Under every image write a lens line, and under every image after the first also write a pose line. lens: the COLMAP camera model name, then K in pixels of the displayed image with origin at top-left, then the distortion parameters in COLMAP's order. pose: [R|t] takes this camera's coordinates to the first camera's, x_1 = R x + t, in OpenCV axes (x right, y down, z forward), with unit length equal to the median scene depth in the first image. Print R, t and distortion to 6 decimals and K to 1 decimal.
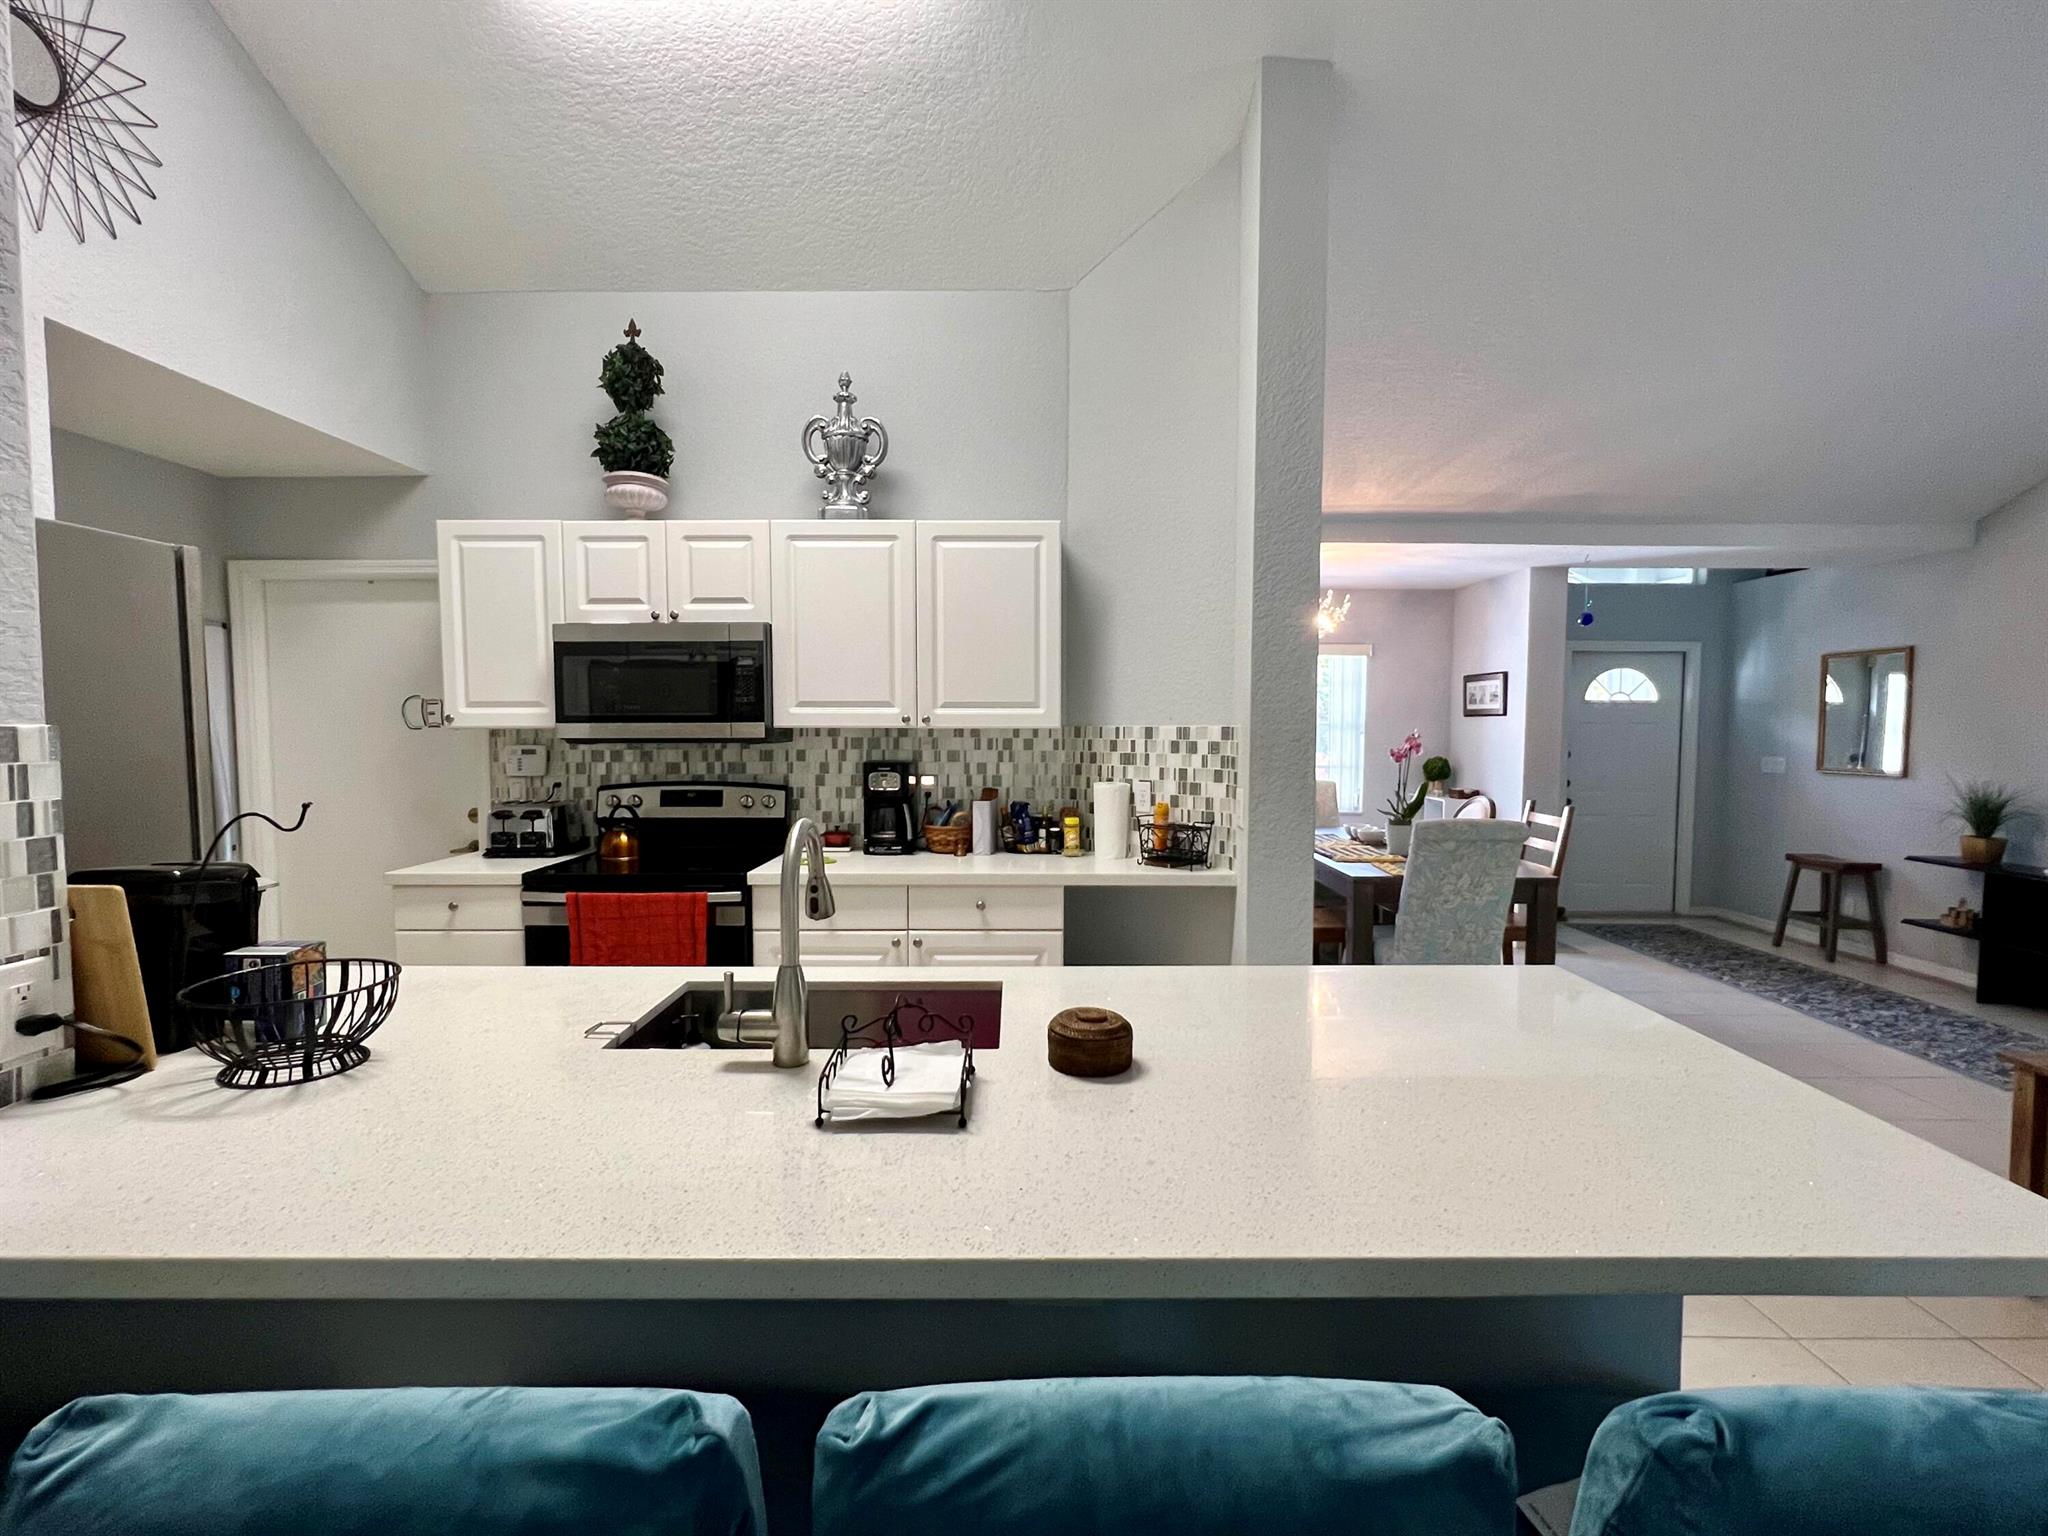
lens RADIAL K [[967.0, 0, 1024.0], [0, 967.0, 768.0], [0, 0, 1]] dist [-0.016884, -0.000119]
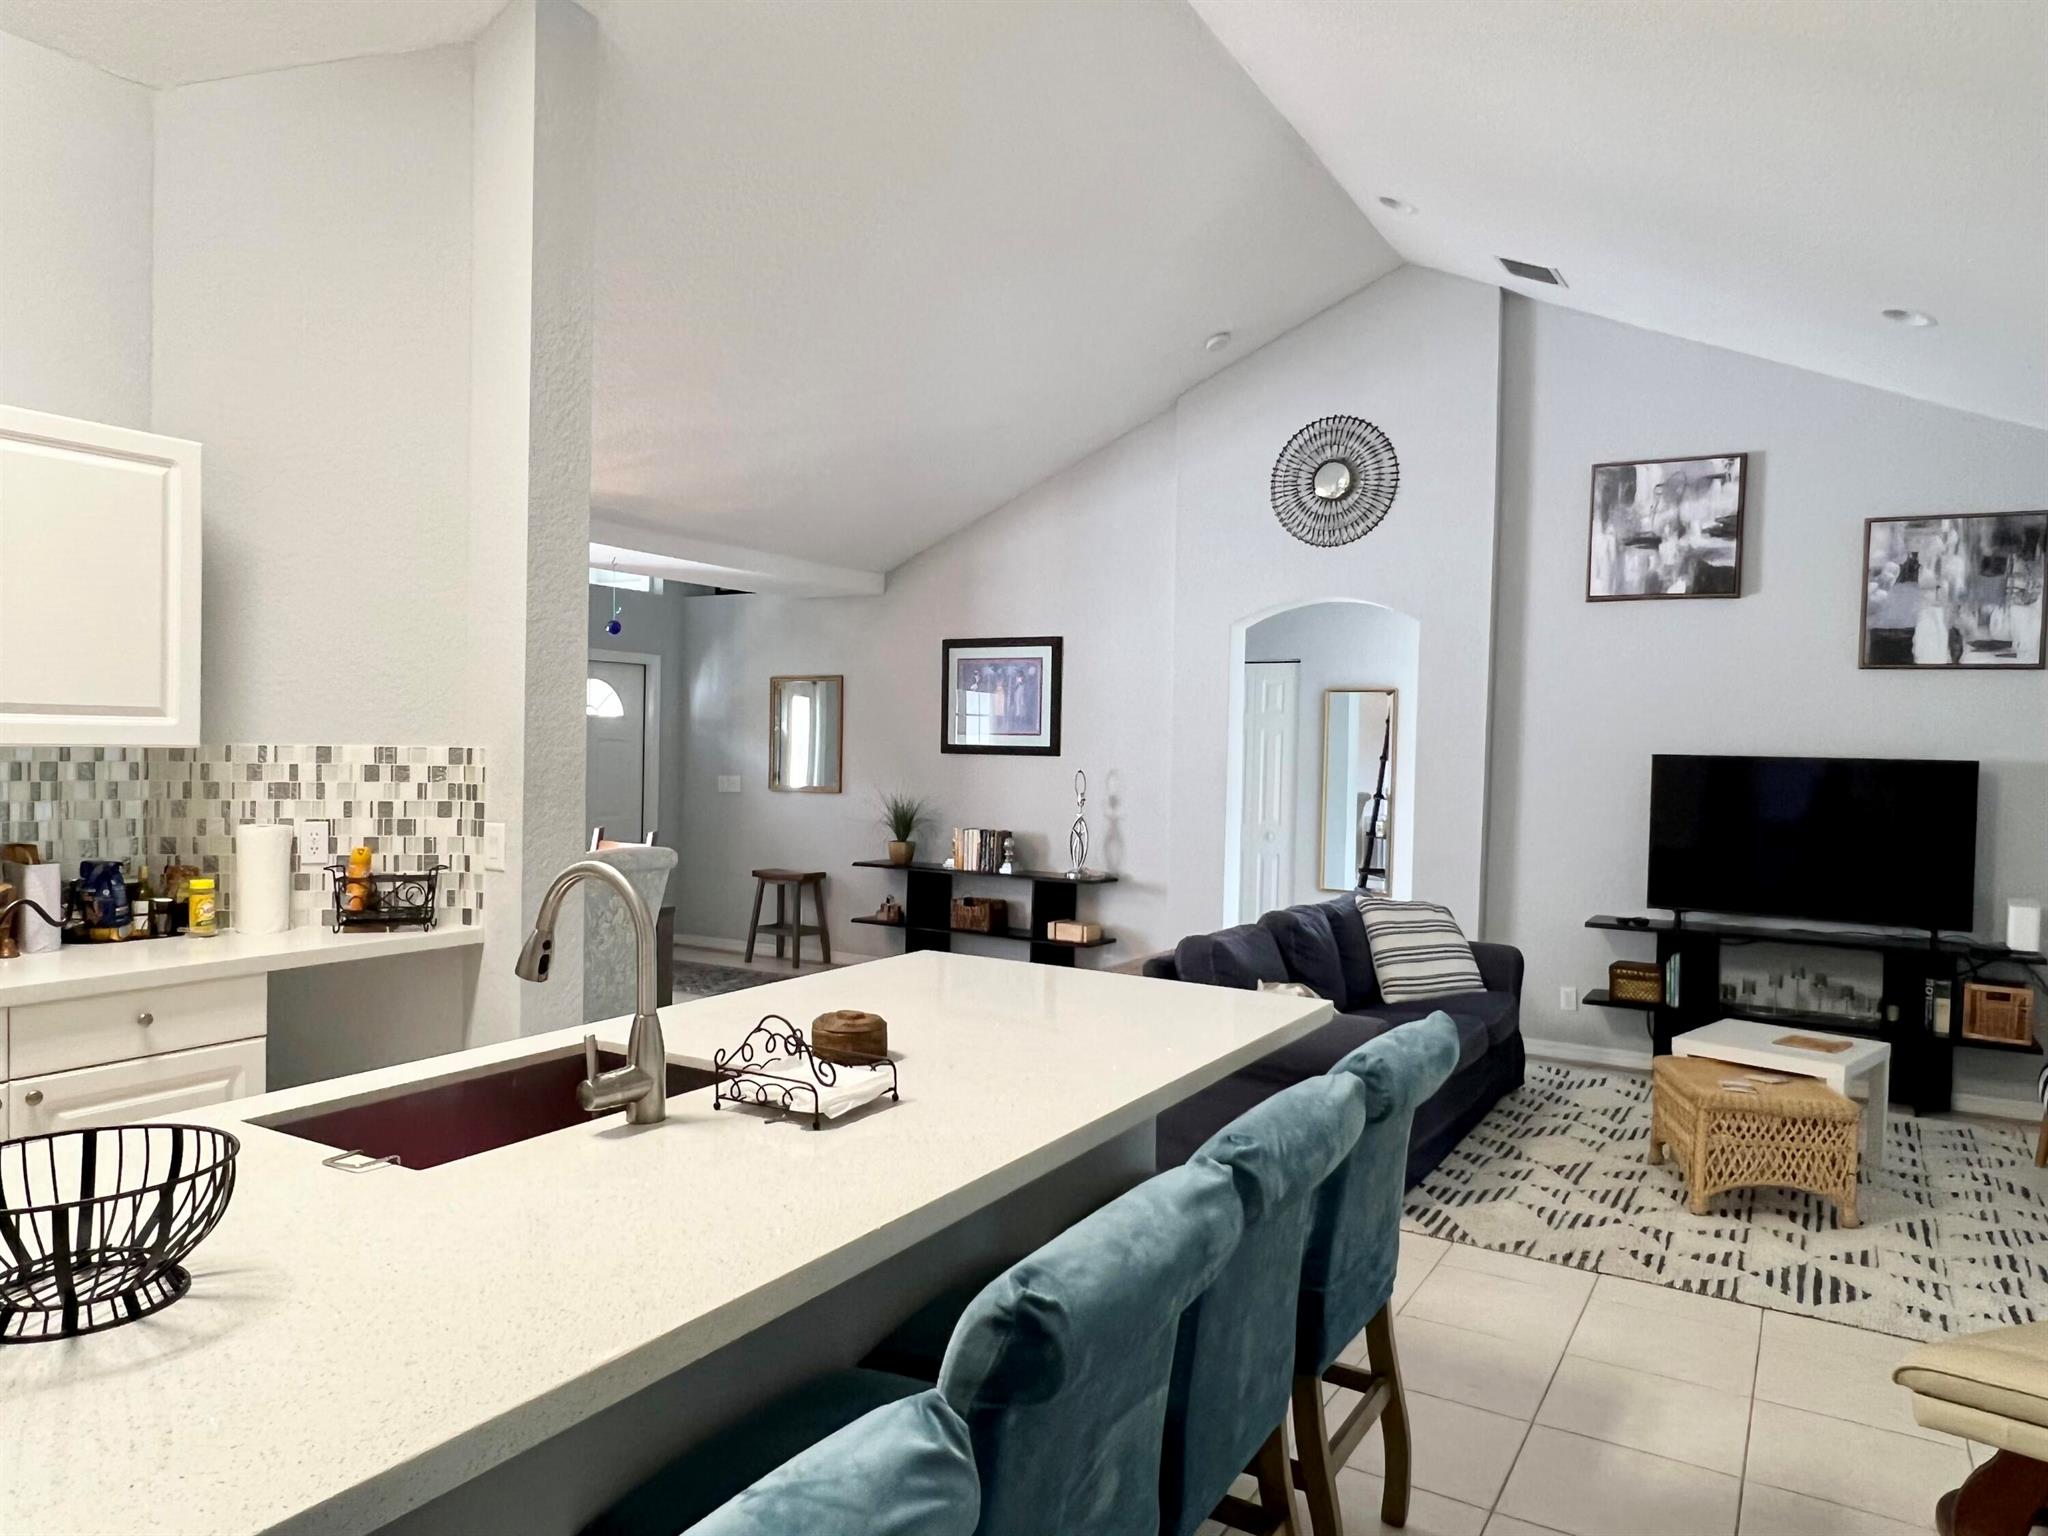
lens RADIAL K [[1325.6, 0, 1024.0], [0, 1325.6, 768.0], [0, 0, 1]] dist [-0.001891, -0.002972]
pose [[0.523979, -0.008317, 0.851690, -0.434297], [0.025362, 0.999661, -0.005841, -0.006342], [-0.851353, 0.024661, 0.524013, 0.020272]]
